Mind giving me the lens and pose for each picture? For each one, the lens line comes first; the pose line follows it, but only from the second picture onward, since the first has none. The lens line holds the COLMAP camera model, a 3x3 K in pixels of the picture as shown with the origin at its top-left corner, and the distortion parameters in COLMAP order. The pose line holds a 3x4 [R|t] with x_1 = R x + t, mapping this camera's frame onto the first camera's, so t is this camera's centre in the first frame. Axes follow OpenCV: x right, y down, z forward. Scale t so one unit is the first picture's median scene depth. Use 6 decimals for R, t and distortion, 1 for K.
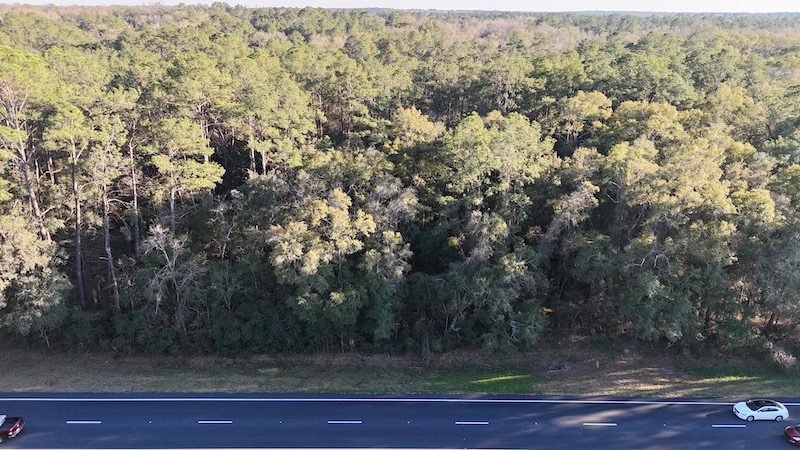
lens RADIAL K [[586.6, 0, 401.3], [0, 586.6, 224.4], [0, 0, 1]] dist [0.088161, -0.100694]
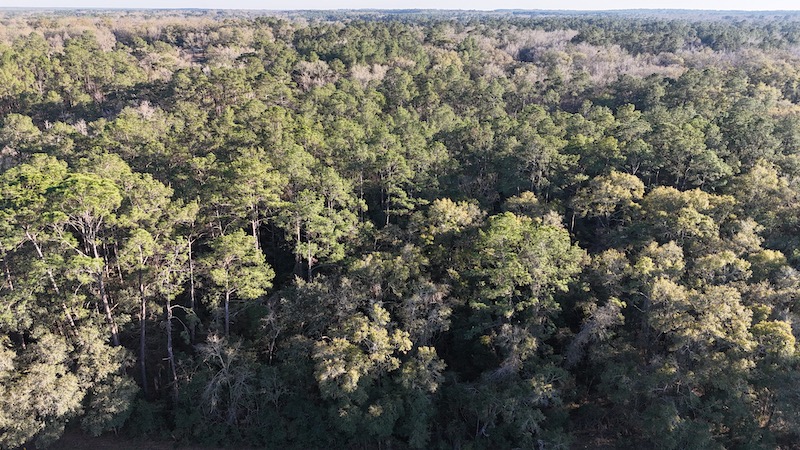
lens RADIAL K [[586.6, 0, 401.3], [0, 586.6, 224.4], [0, 0, 1]] dist [0.088161, -0.100694]
pose [[0.998058, 0.014410, -0.060602, -0.000821], [-0.014192, 0.999891, 0.004034, -0.201064], [0.060653, -0.003166, 0.998154, -0.072301]]
